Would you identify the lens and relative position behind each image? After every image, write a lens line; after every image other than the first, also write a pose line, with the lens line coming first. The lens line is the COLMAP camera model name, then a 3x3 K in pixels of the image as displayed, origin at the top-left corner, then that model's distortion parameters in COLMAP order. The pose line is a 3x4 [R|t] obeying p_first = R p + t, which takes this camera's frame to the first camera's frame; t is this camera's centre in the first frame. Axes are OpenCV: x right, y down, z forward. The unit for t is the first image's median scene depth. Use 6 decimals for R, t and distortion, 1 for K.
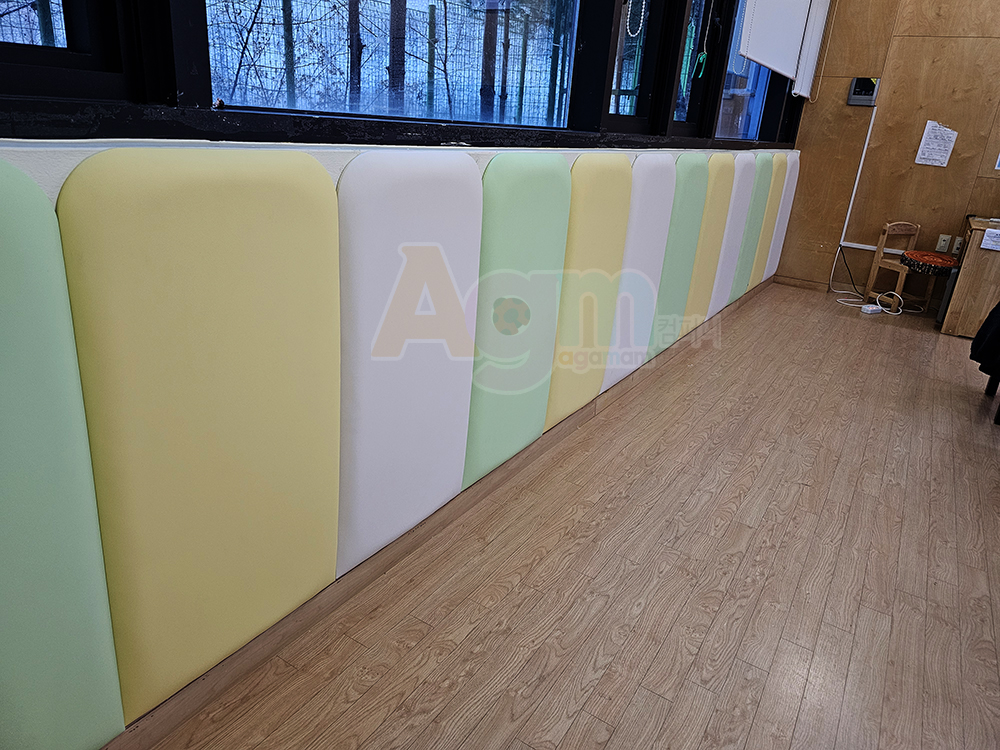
lens RADIAL K [[671.5, 0, 498.4], [0, 671.5, 368.8], [0, 0, 1]] dist [0.059474, -0.047775]
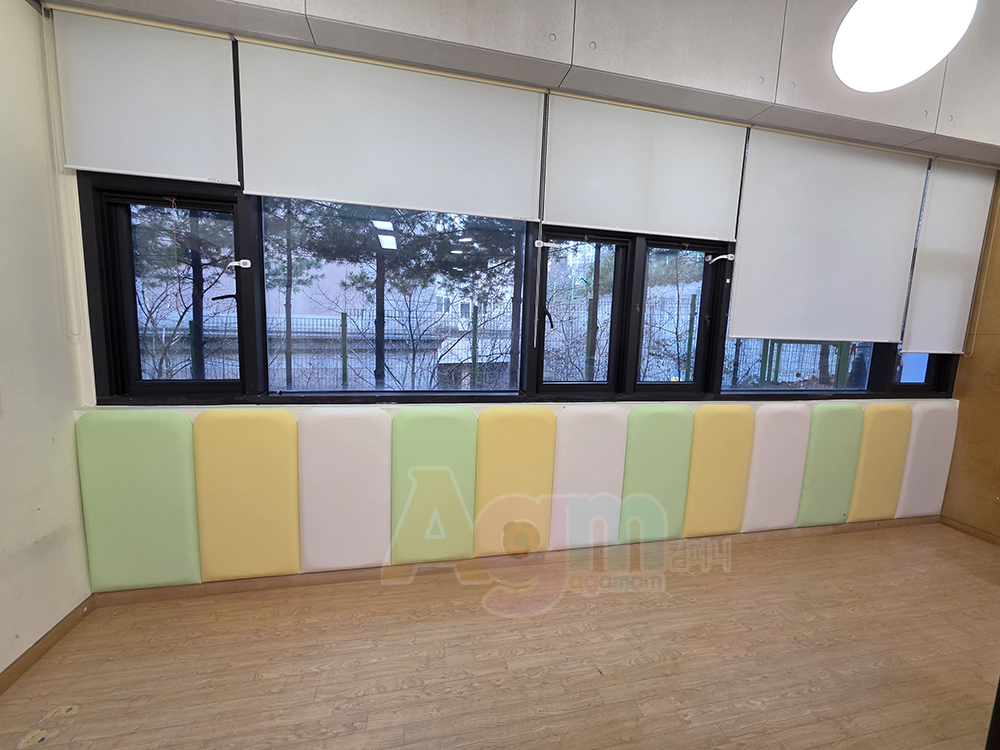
lens RADIAL K [[403.1, 0, 499.3], [0, 403.1, 378.9], [0, 0, 1]] dist [-0.000530, 0.000390]
pose [[0.697174, 0.046438, -0.715396, 0.942768], [-0.230667, 0.959365, -0.162518, -0.215056], [0.678779, 0.278322, 0.679556, 0.229107]]
